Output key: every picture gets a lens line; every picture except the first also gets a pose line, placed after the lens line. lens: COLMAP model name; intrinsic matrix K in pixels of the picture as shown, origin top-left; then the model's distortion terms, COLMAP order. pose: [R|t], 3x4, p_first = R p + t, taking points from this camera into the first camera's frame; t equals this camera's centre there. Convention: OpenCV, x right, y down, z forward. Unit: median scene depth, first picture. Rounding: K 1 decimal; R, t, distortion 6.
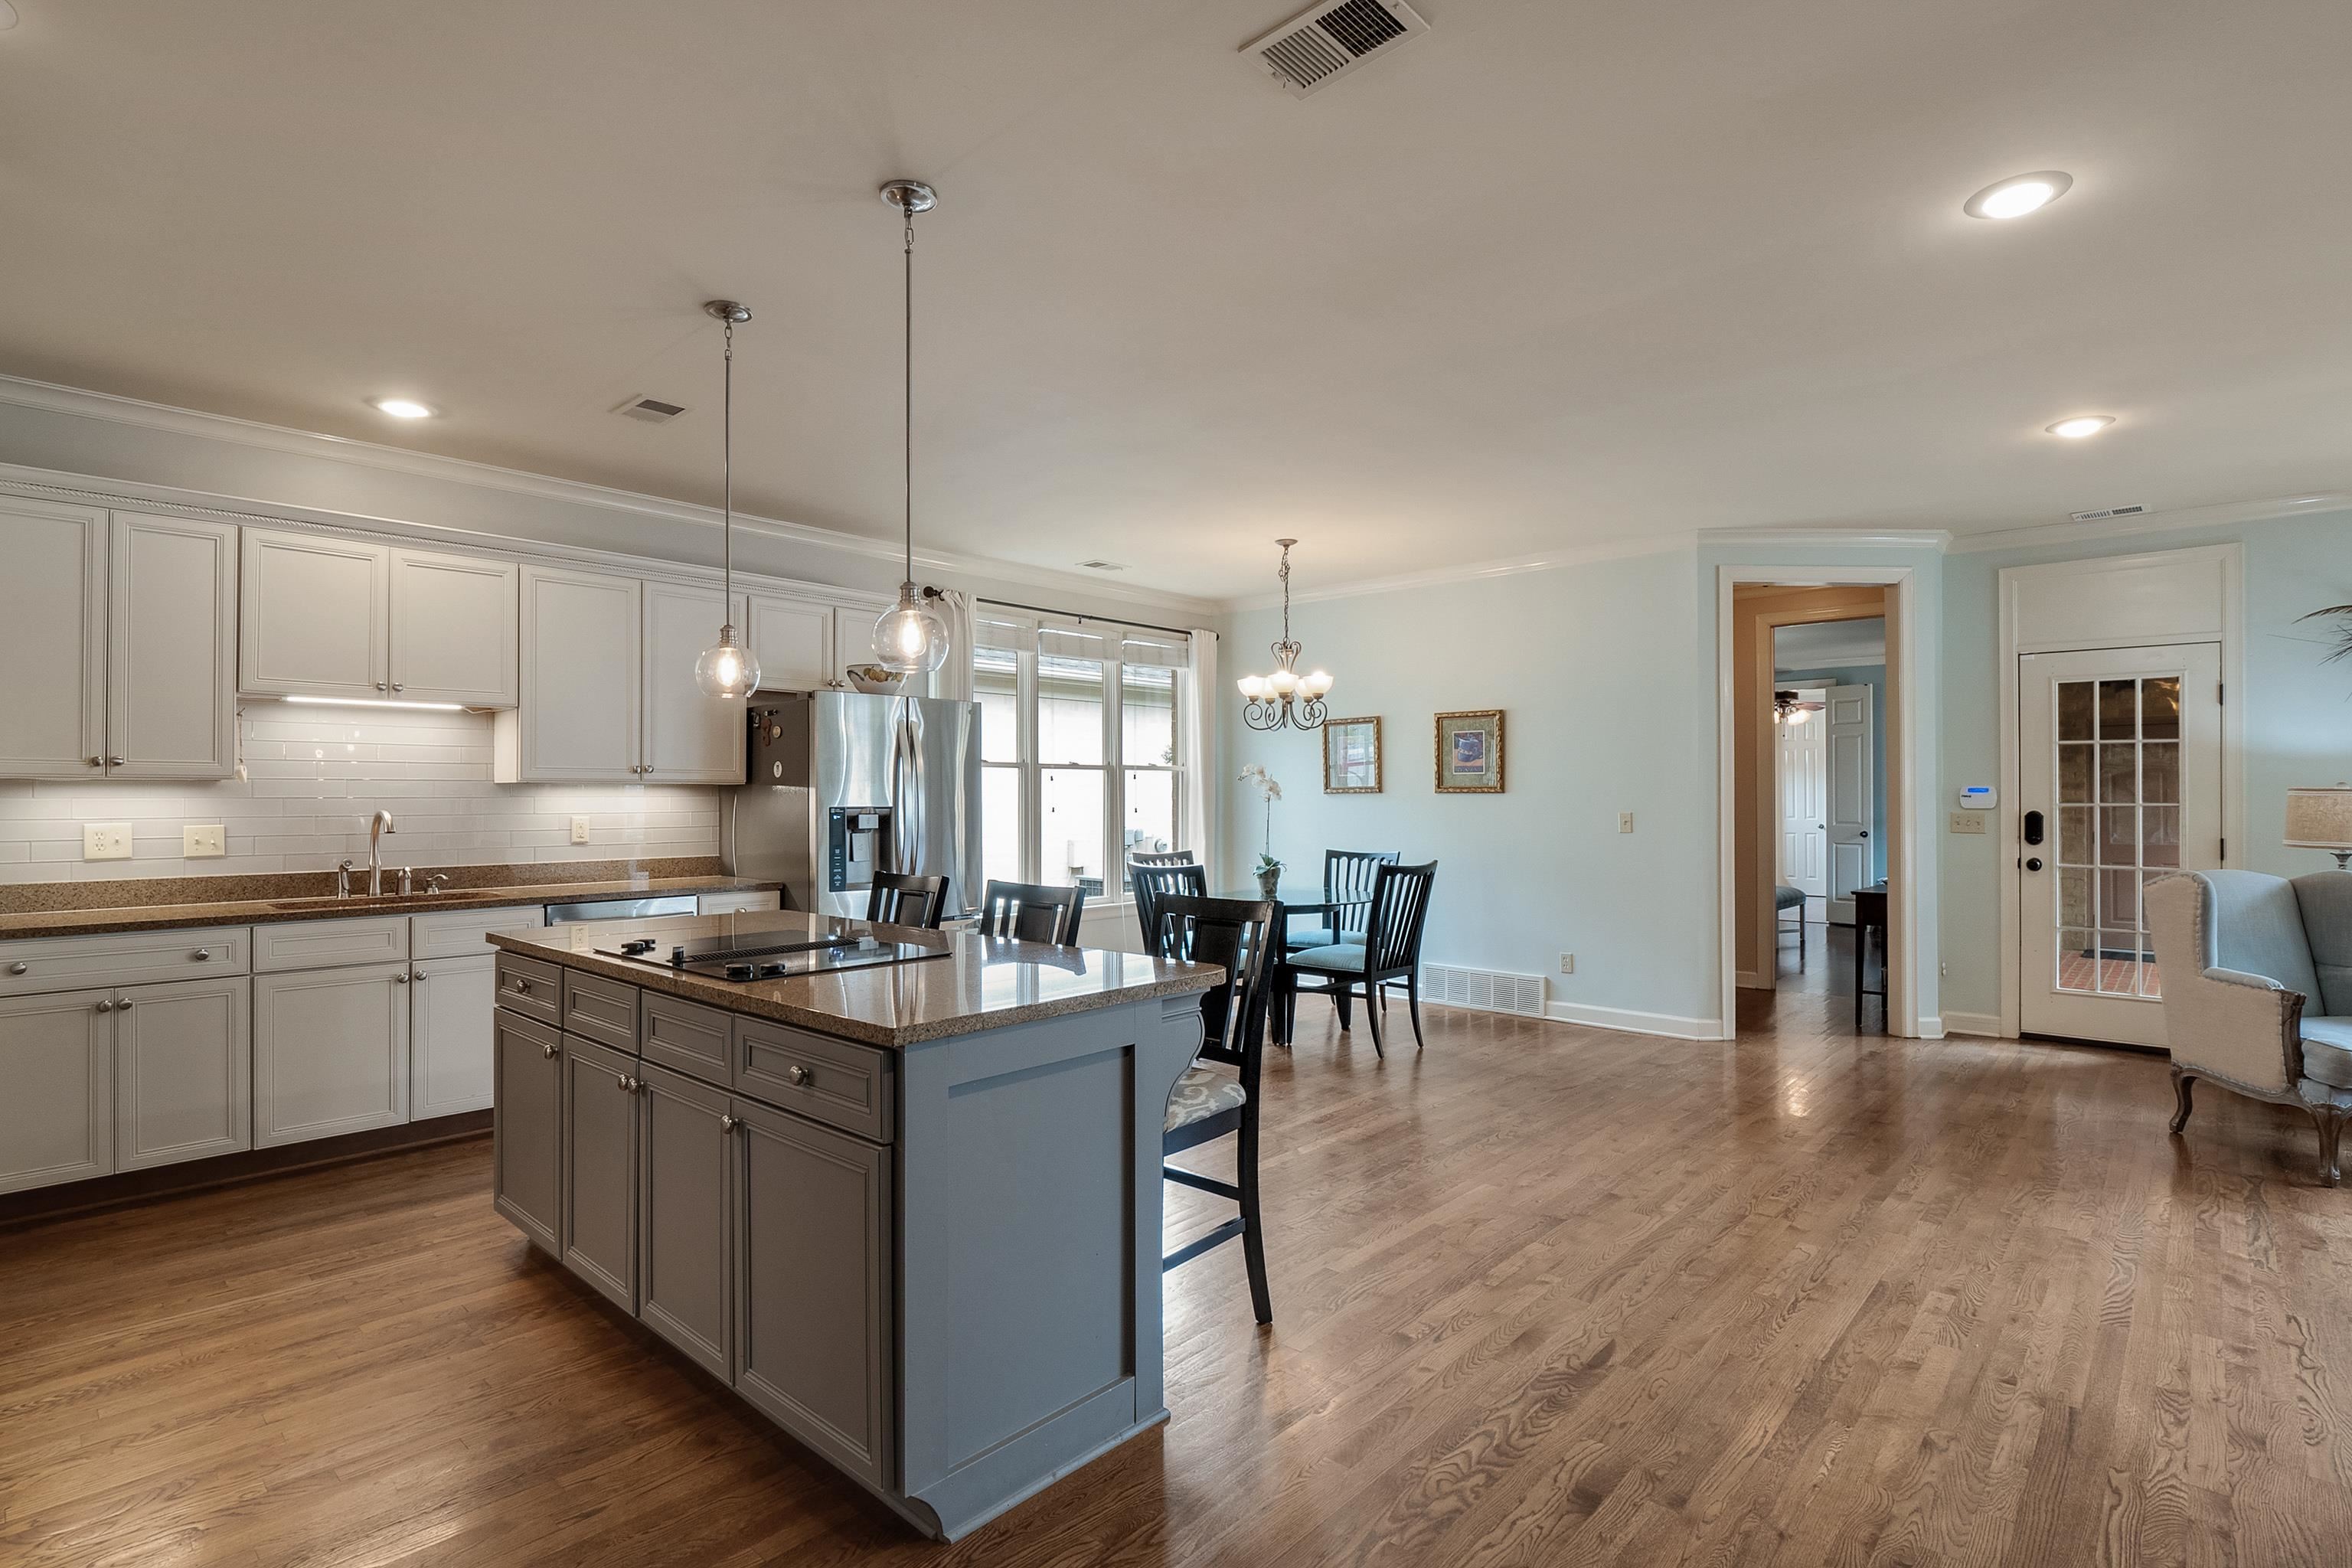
lens RADIAL K [[1134.5, 0, 1175.7], [0, 1134.5, 791.7], [0, 0, 1]] dist [-0.002041, -0.000403]
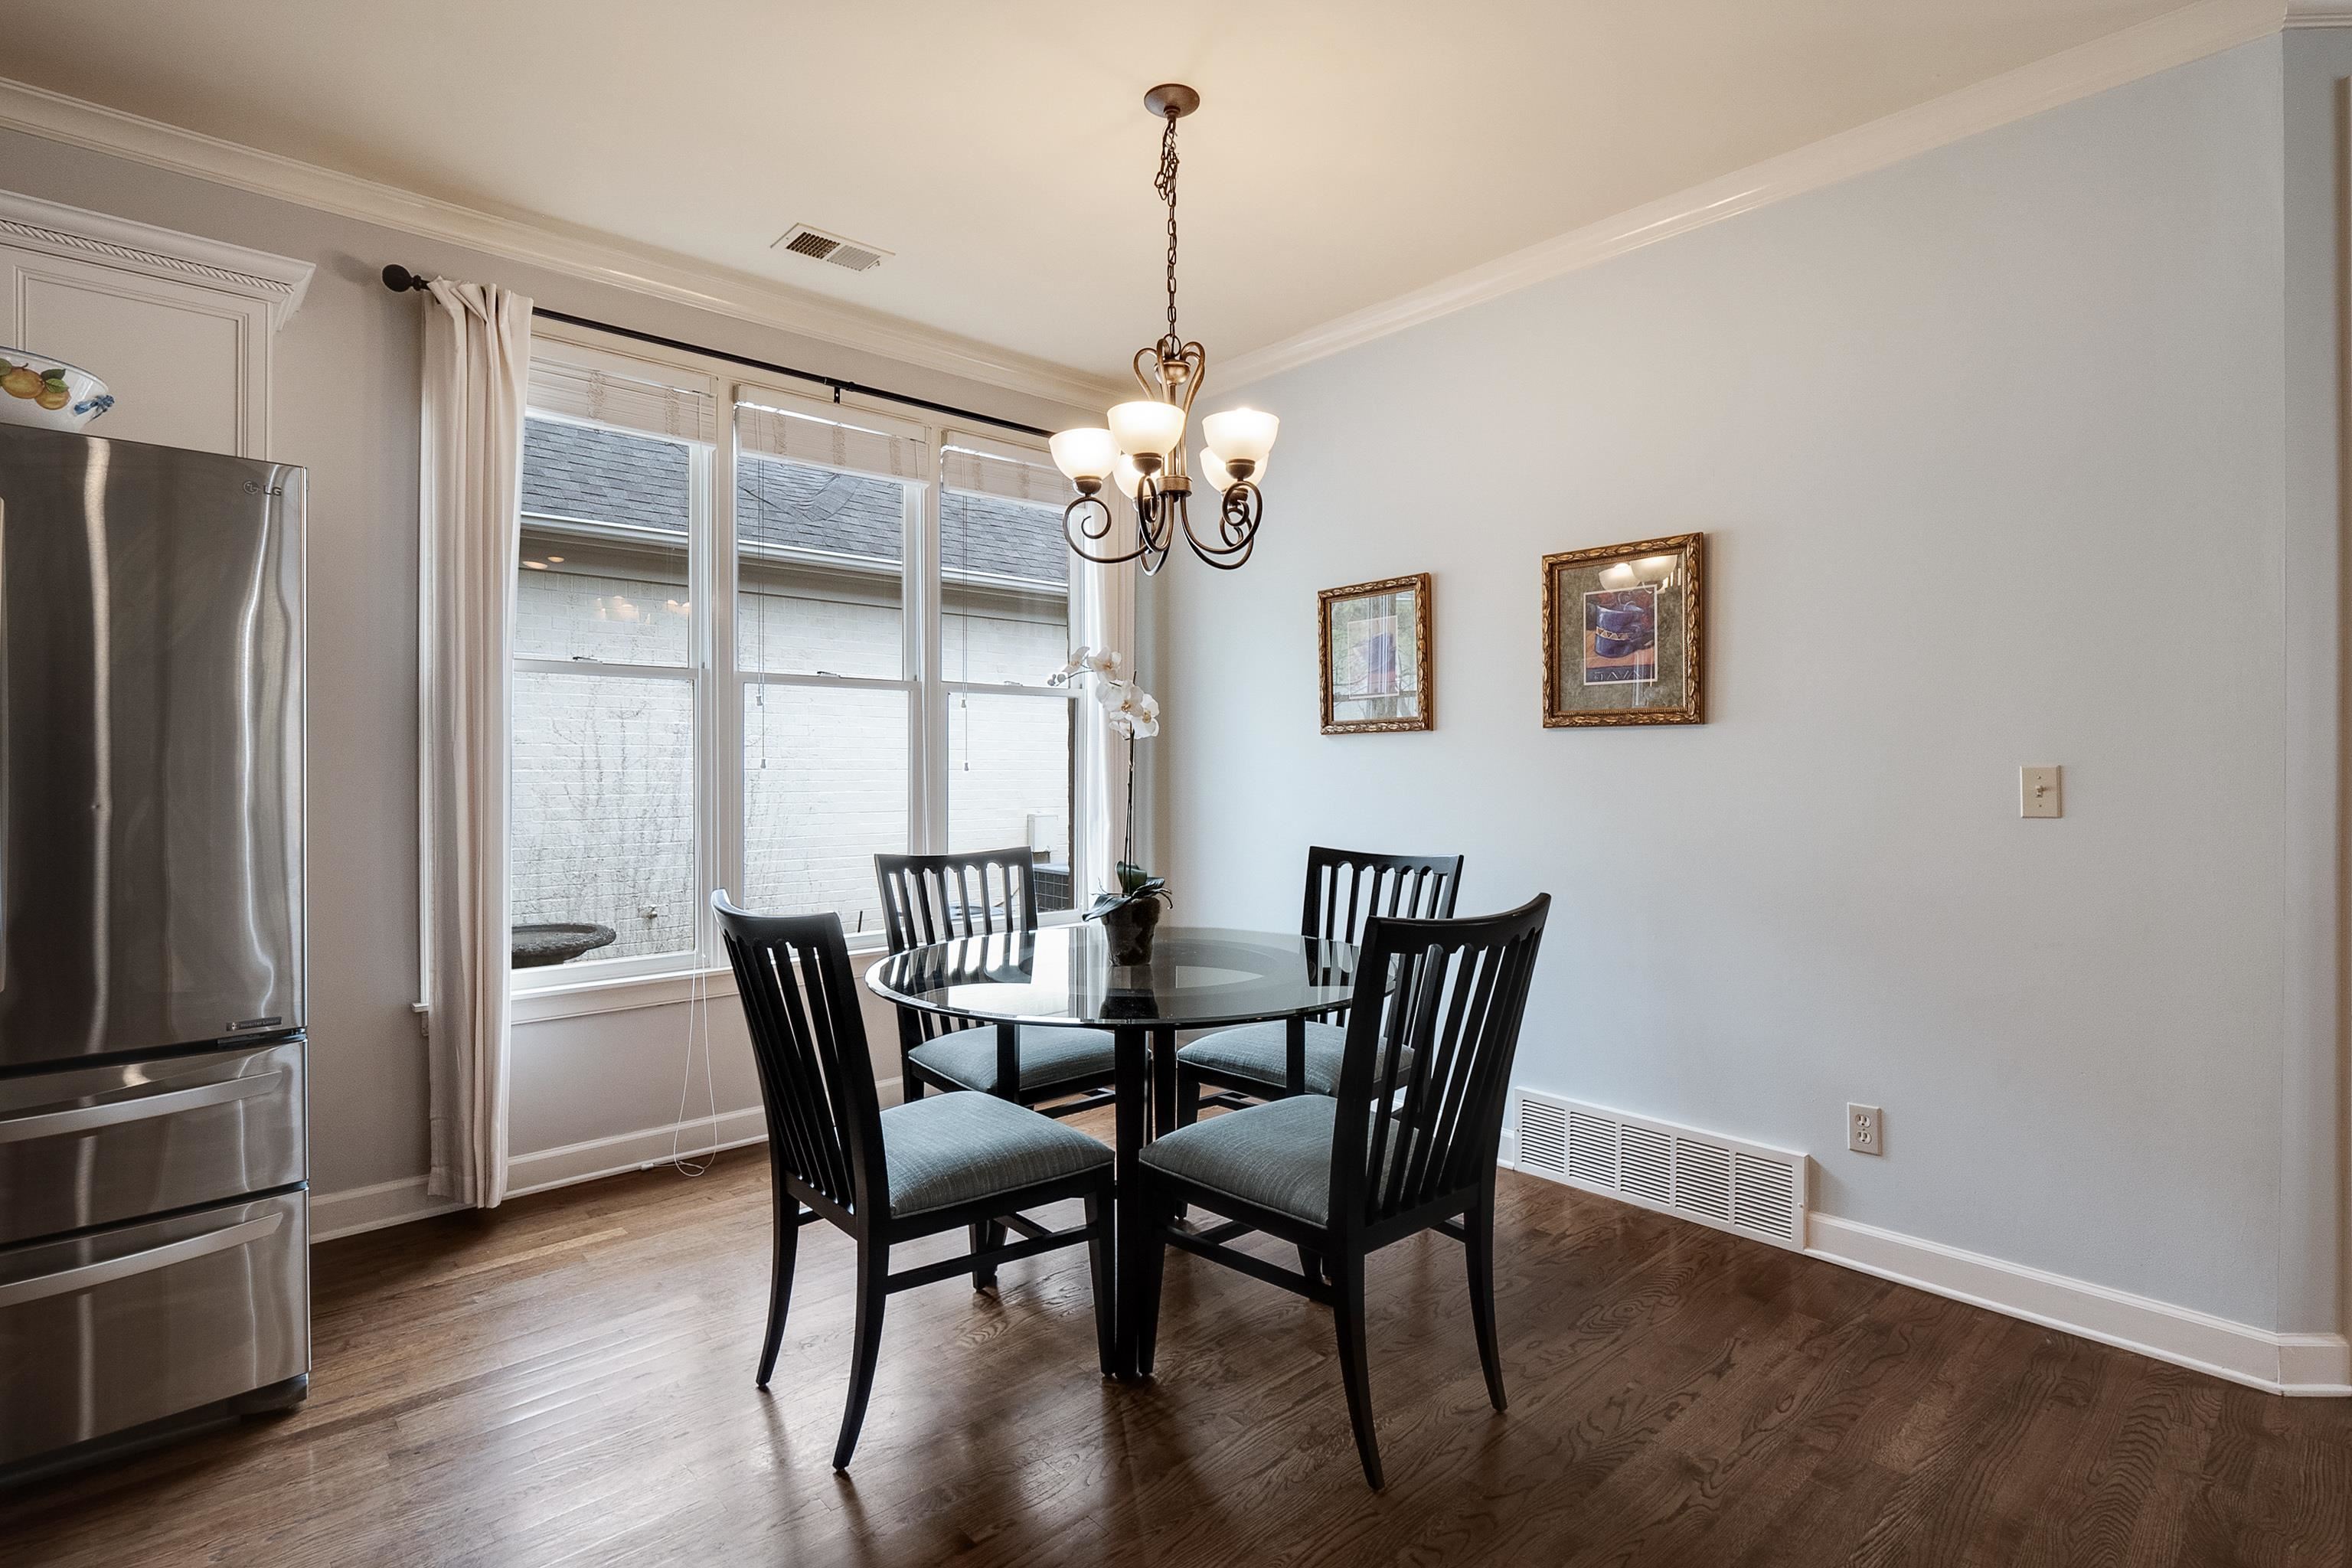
lens RADIAL K [[1120.4, 0, 1174.7], [0, 1120.4, 778.9], [0, 0, 1]] dist [-0.017592, -0.000551]
pose [[0.995779, 0.001311, -0.091777, 0.181756], [-0.000205, 0.999927, 0.012056, 0.025299], [0.091786, -0.011986, 0.995707, 0.800619]]
